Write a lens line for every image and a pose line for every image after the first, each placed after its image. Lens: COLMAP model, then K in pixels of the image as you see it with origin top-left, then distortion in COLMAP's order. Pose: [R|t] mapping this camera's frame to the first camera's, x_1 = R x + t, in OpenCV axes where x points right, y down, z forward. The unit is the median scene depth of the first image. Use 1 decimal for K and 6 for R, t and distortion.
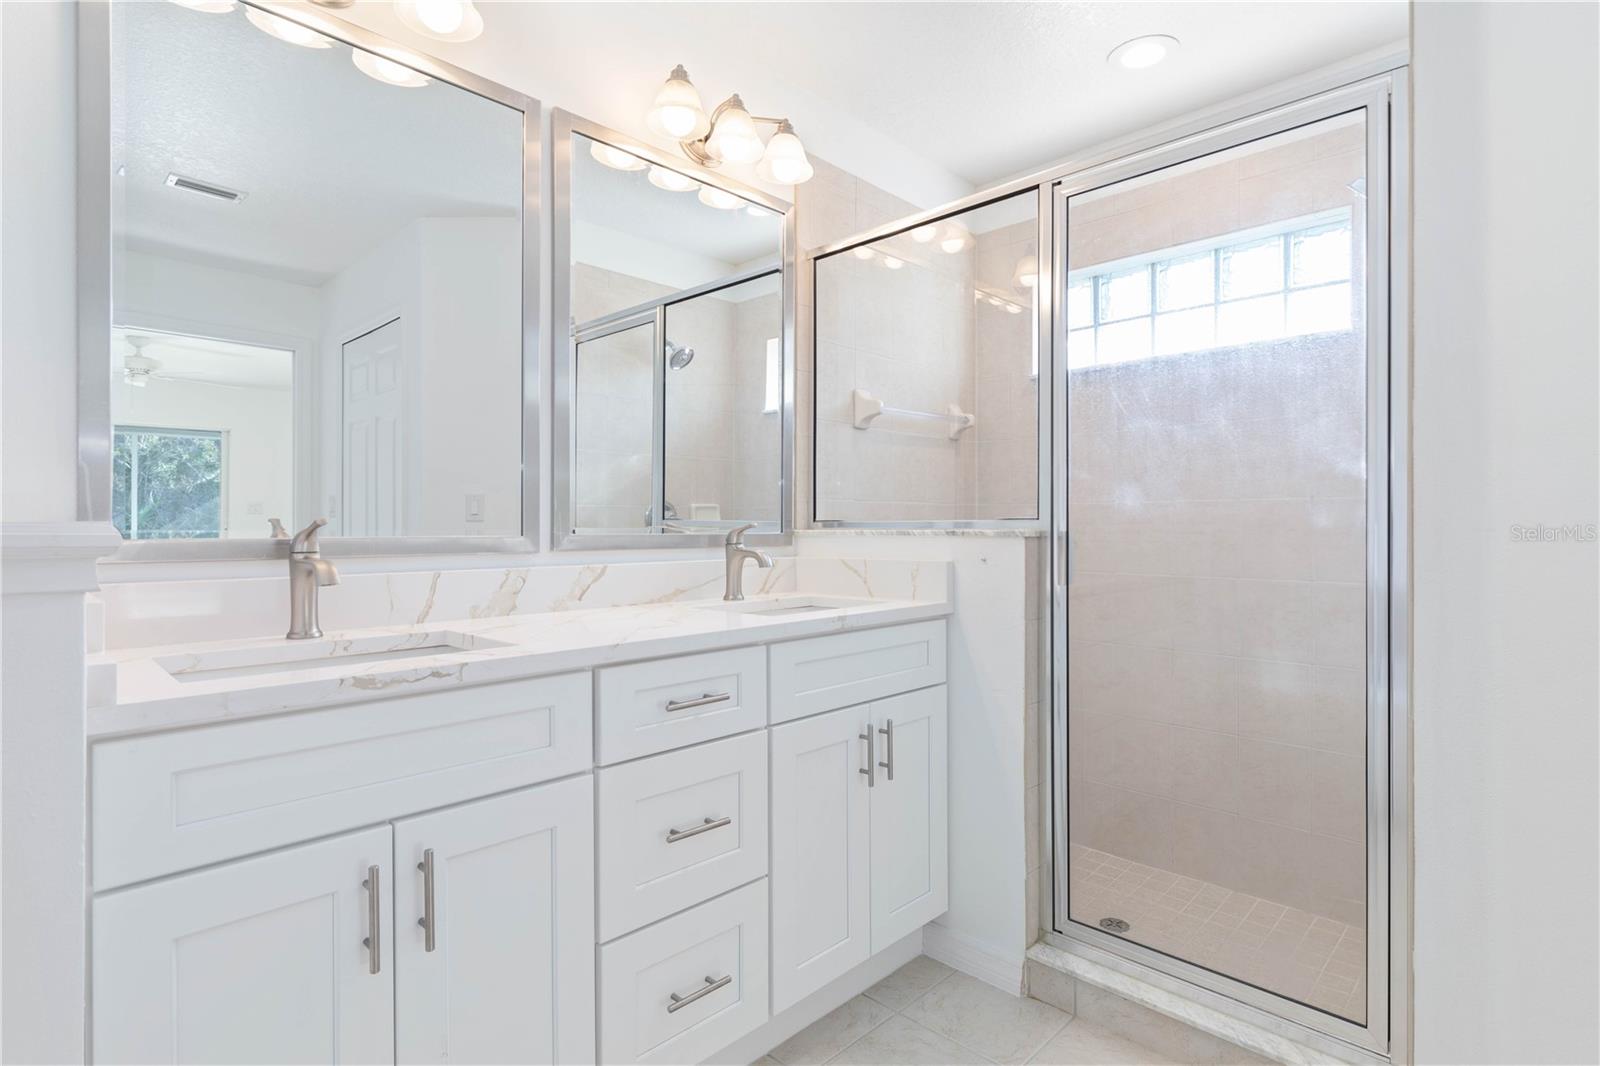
lens RADIAL K [[796.5, 0, 805.7], [0, 796.5, 531.9], [0, 0, 1]] dist [-0.000618, -0.000009]
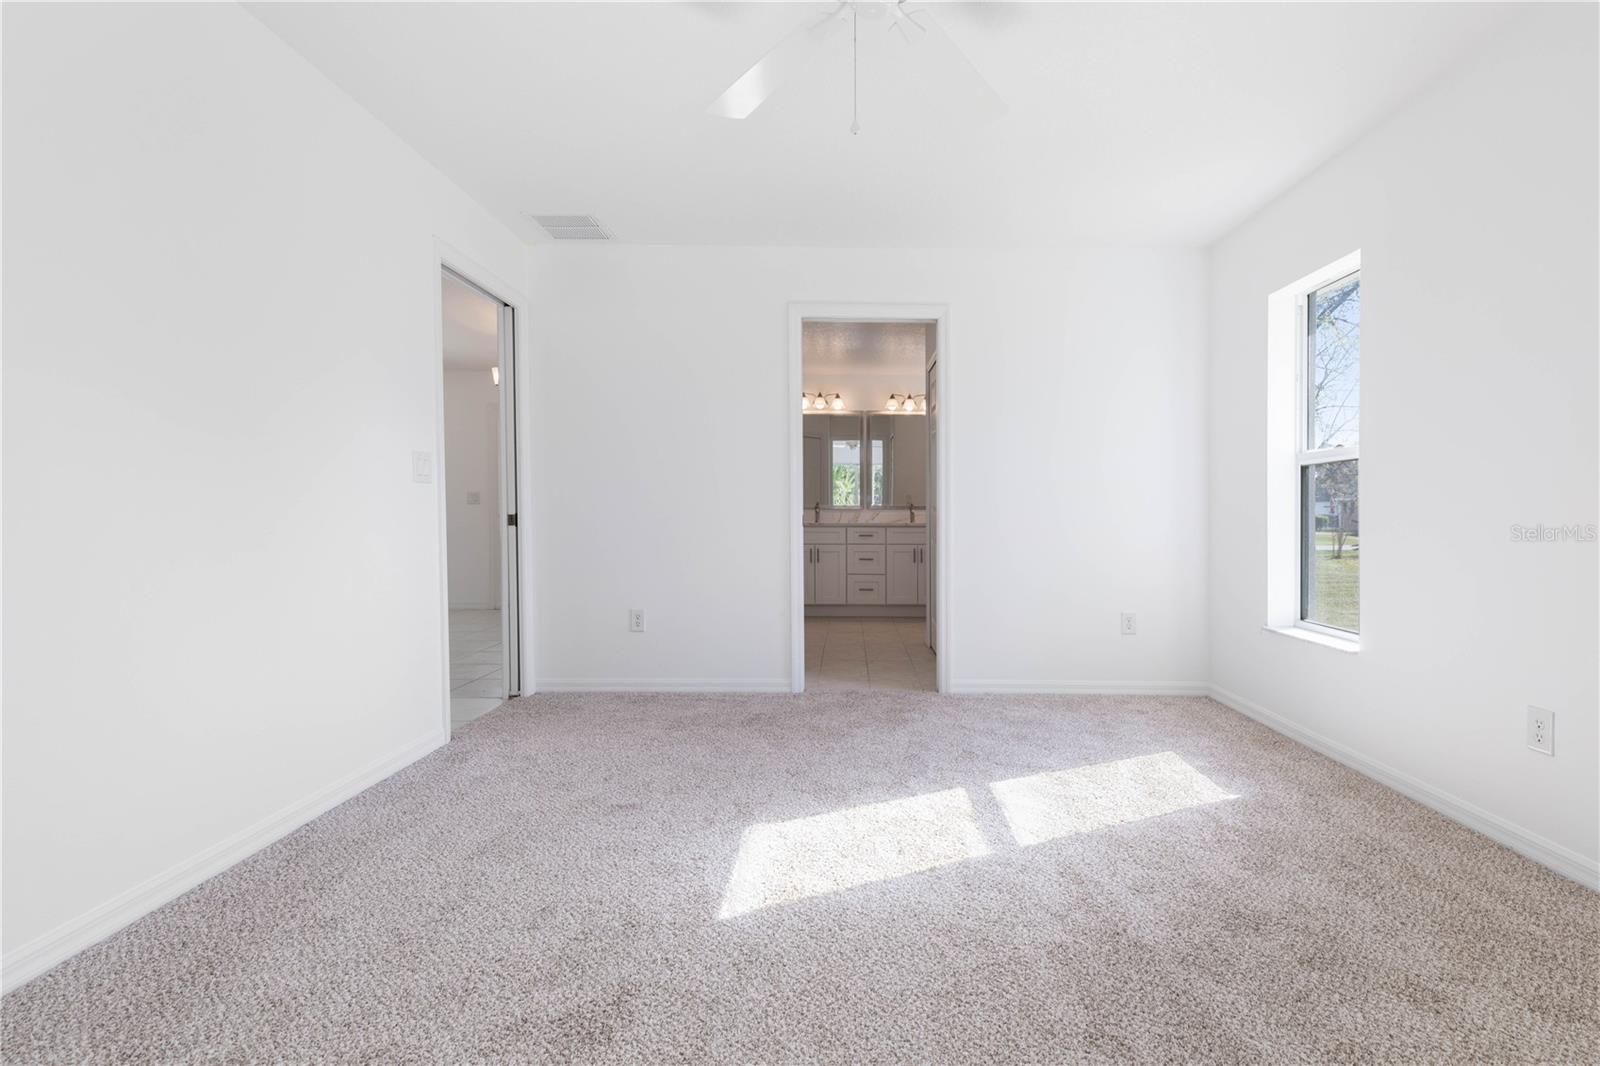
lens RADIAL K [[722.2, 0, 806.7], [0, 722.2, 533.6], [0, 0, 1]] dist [0.008764, -0.003249]
pose [[0.655368, 0.027256, -0.754818, 2.667651], [-0.005126, 0.999486, 0.031640, 0.039603], [0.755292, -0.016867, 0.655171, -2.029719]]
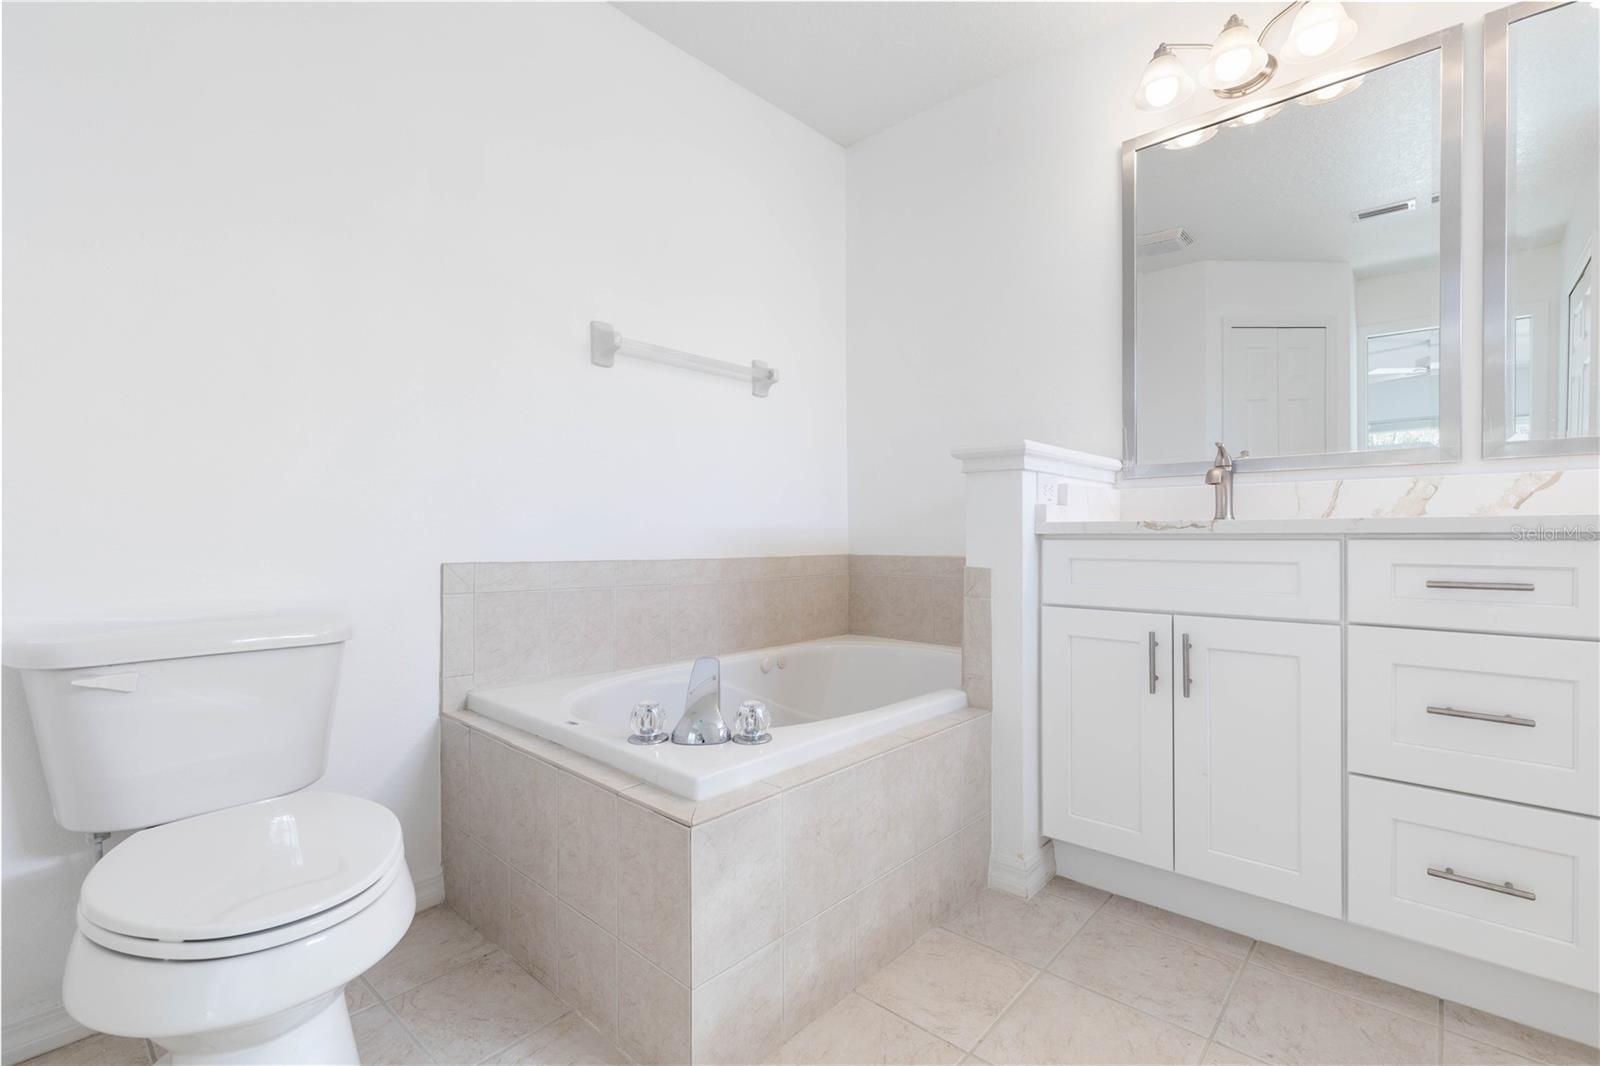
lens RADIAL K [[722.2, 0, 806.7], [0, 722.2, 533.6], [0, 0, 1]] dist [0.008764, -0.003249]
pose [[0.045332, 0.008992, -0.998931, 0.586023], [-0.001614, 0.999959, 0.008928, 0.115808], [0.998971, 0.001207, 0.045345, 0.108207]]
